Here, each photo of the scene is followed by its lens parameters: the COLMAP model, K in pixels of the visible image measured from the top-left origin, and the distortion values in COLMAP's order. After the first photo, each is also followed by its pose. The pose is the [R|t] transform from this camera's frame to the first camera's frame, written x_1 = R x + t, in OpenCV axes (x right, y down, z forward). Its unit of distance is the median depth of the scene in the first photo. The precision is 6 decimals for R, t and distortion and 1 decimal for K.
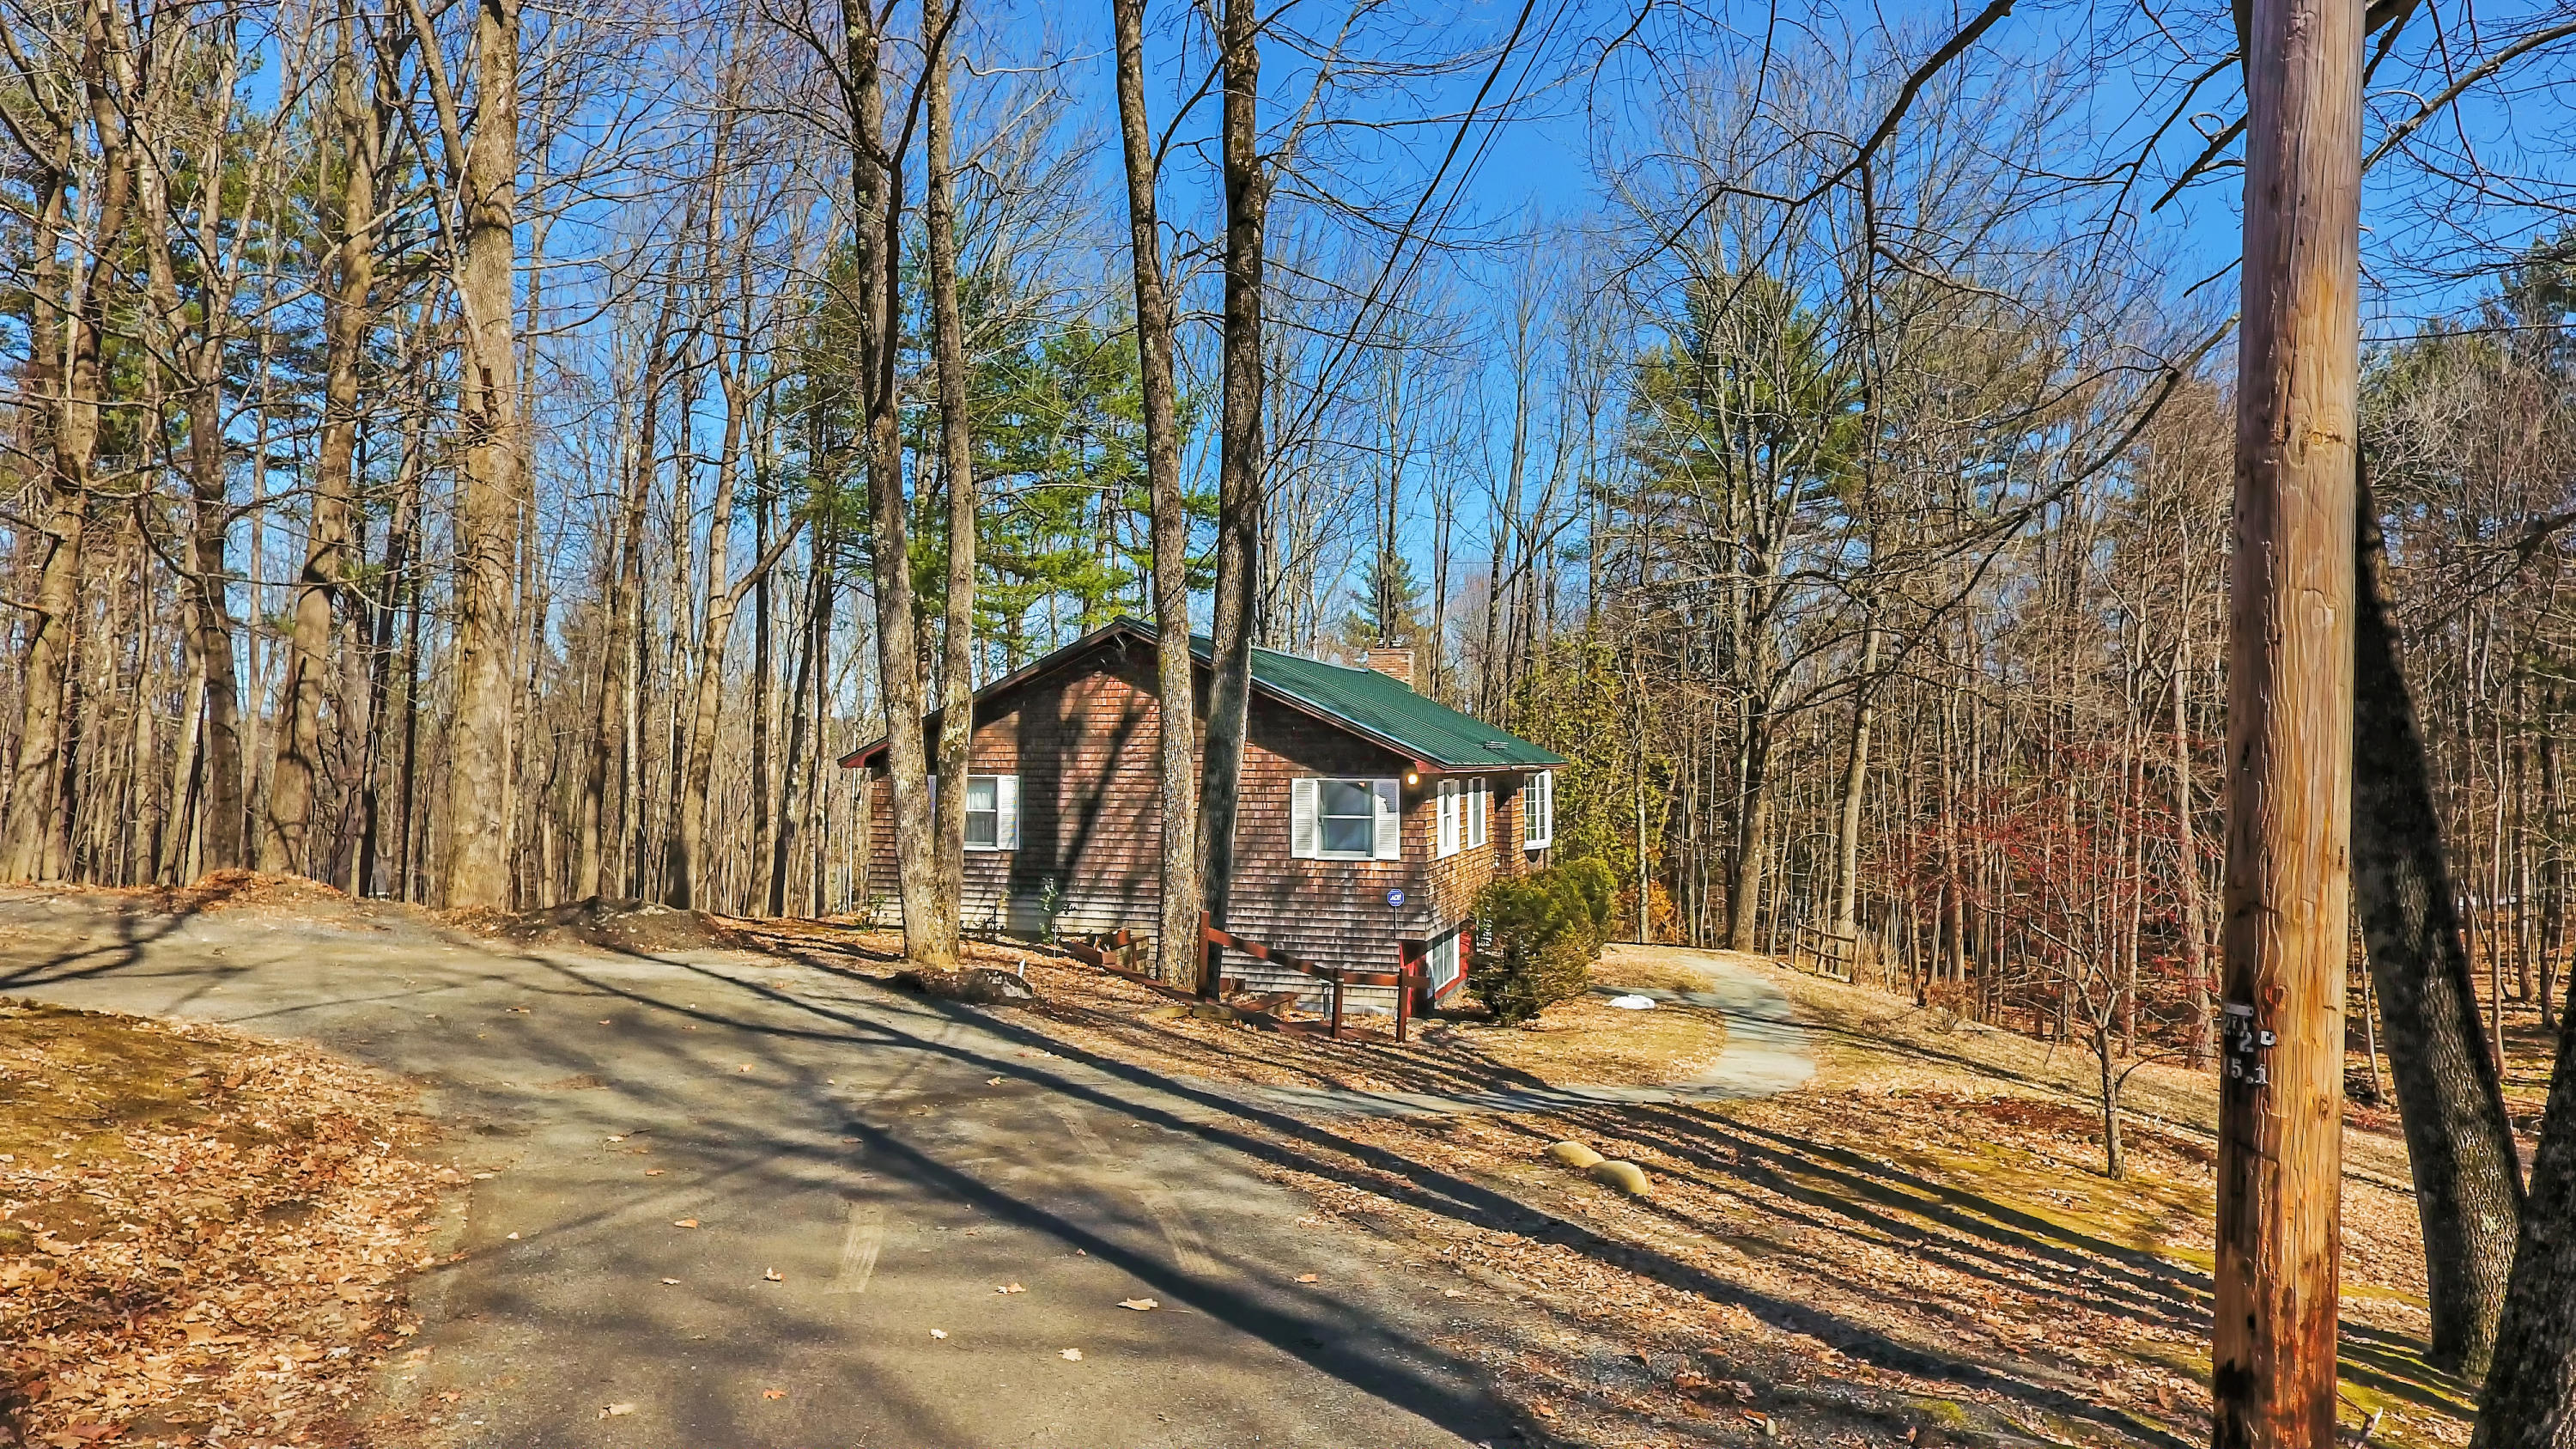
lens RADIAL K [[1505.4, 0, 1279.1], [0, 1505.4, 730.4], [0, 0, 1]] dist [0.003478, -0.000076]
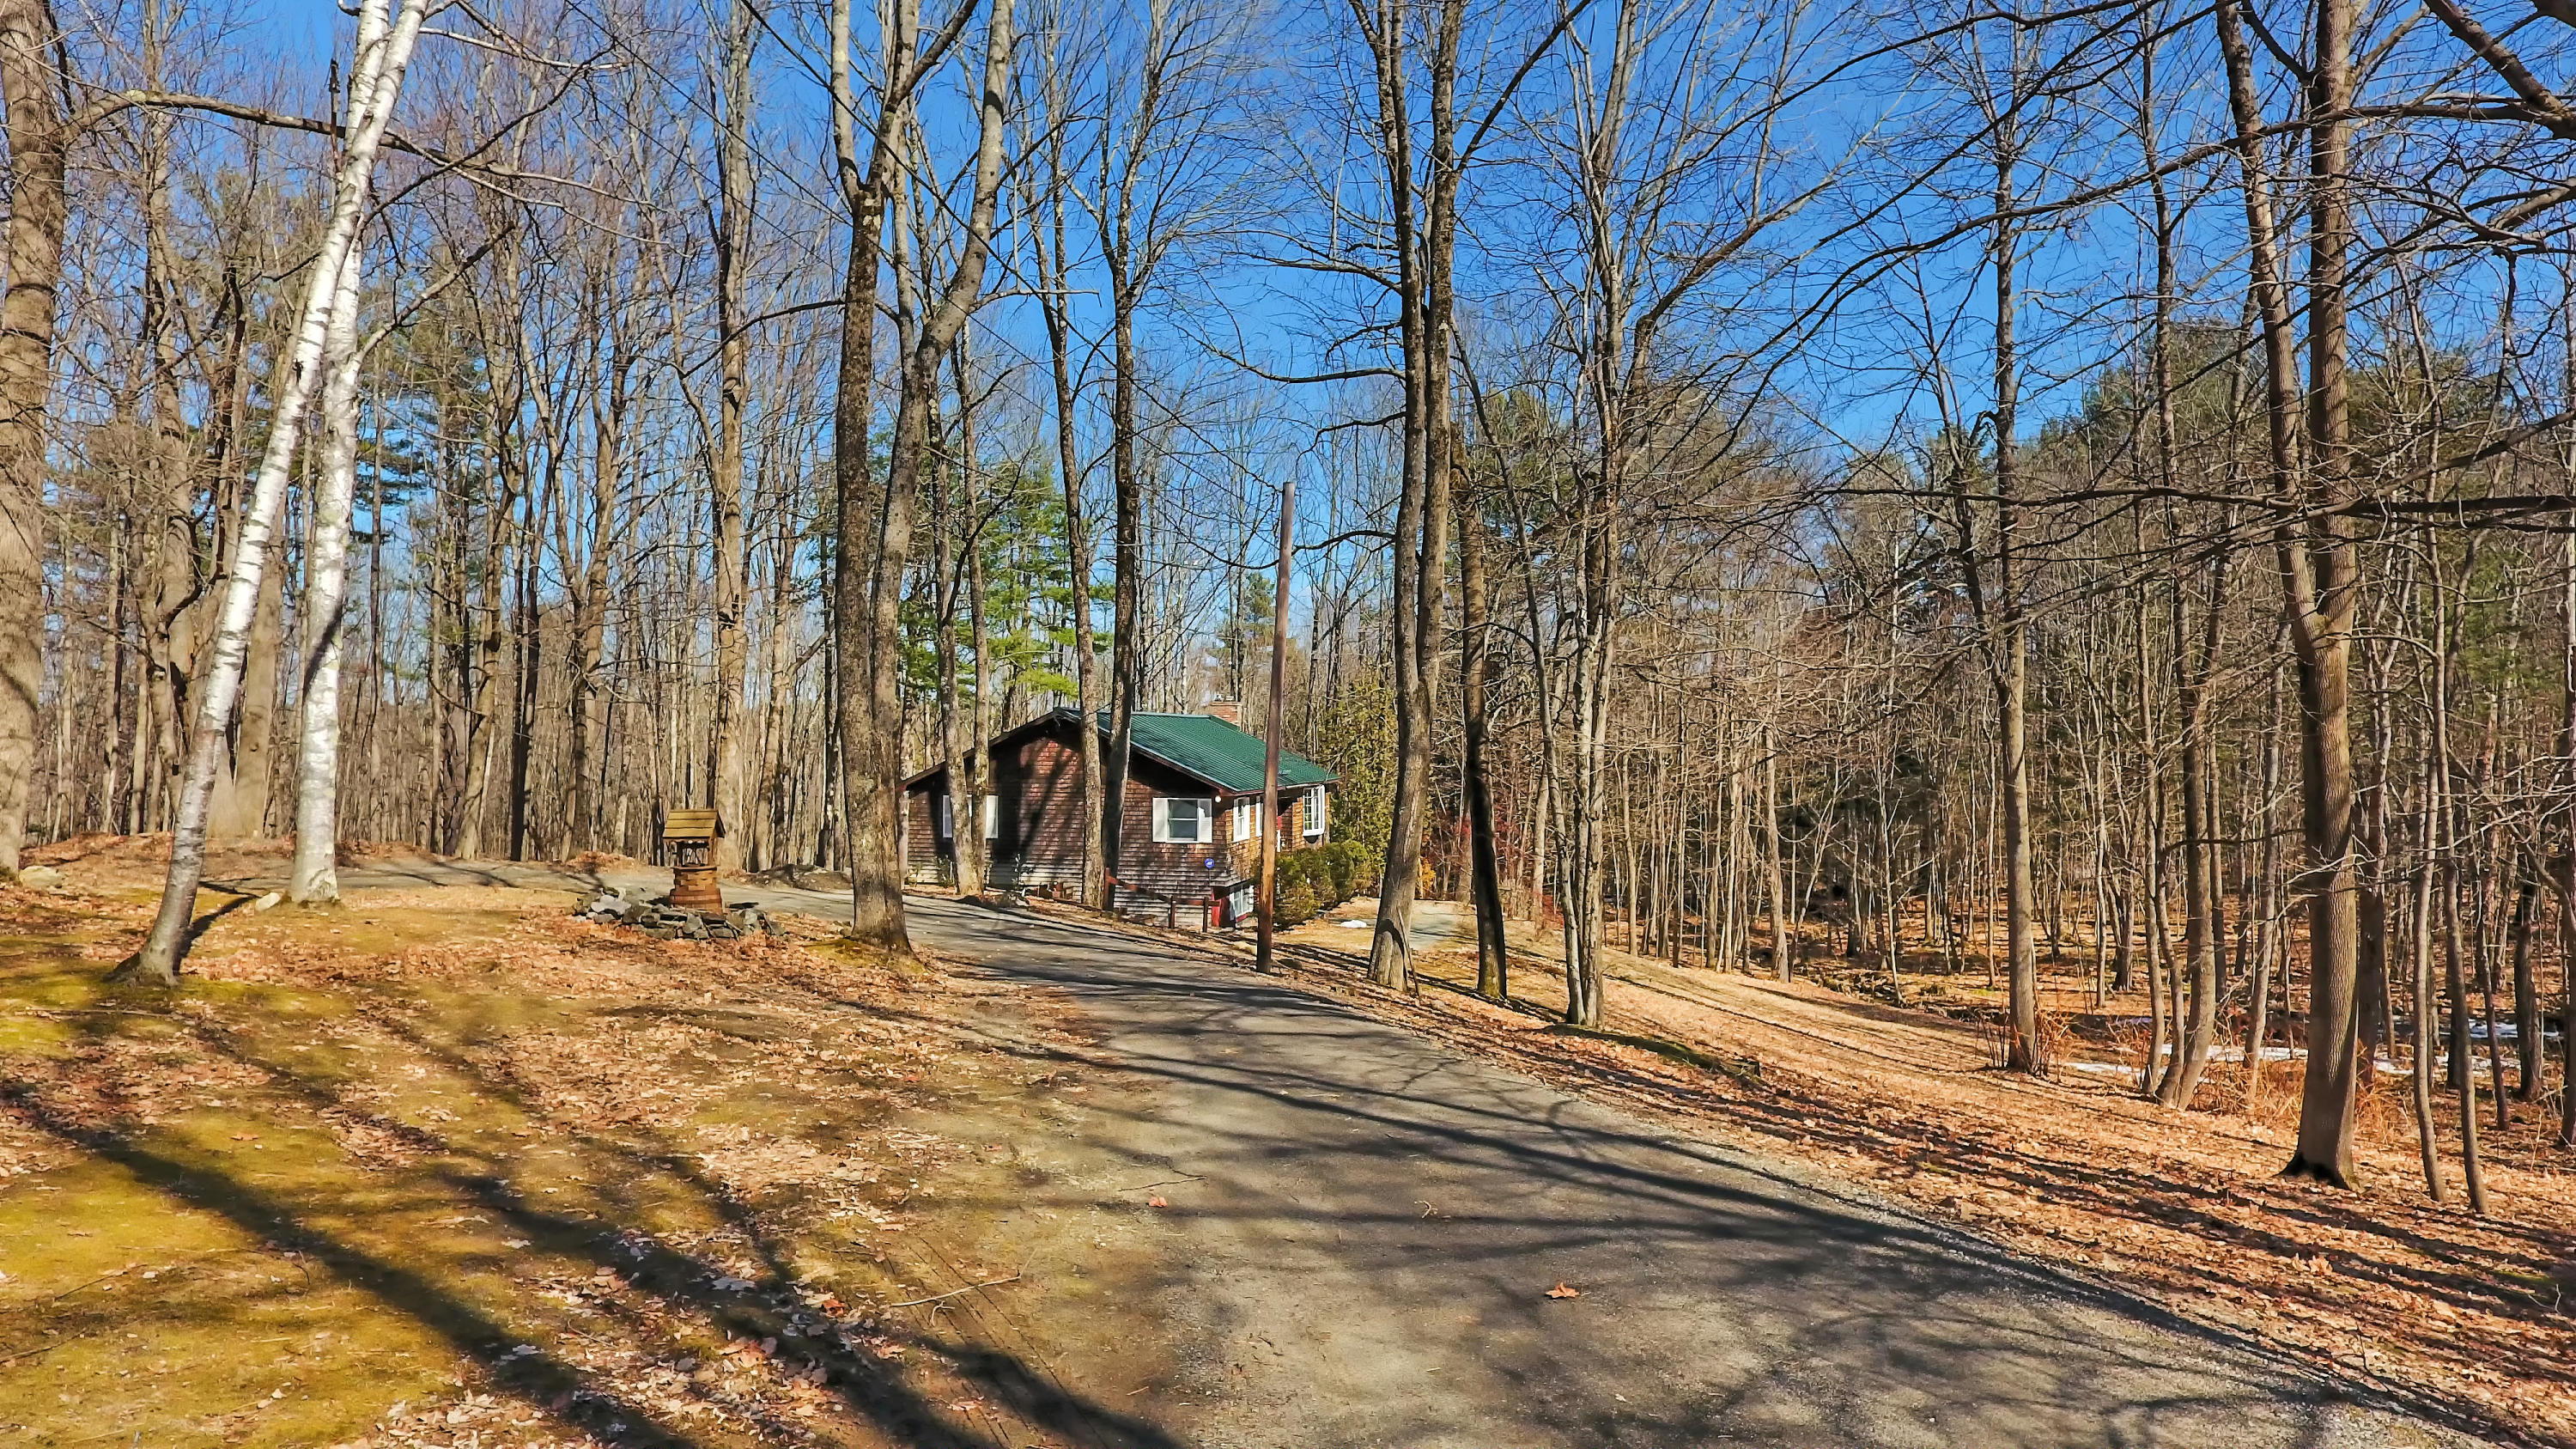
lens RADIAL K [[1505.4, 0, 1300.2], [0, 1505.4, 712.3], [0, 0, 1]] dist [0.003478, -0.000076]
pose [[0.996066, 0.000777, 0.088608, 0.024493], [-0.000687, 0.999999, -0.001052, -0.070604], [-0.088609, 0.000987, 0.996066, -0.833654]]
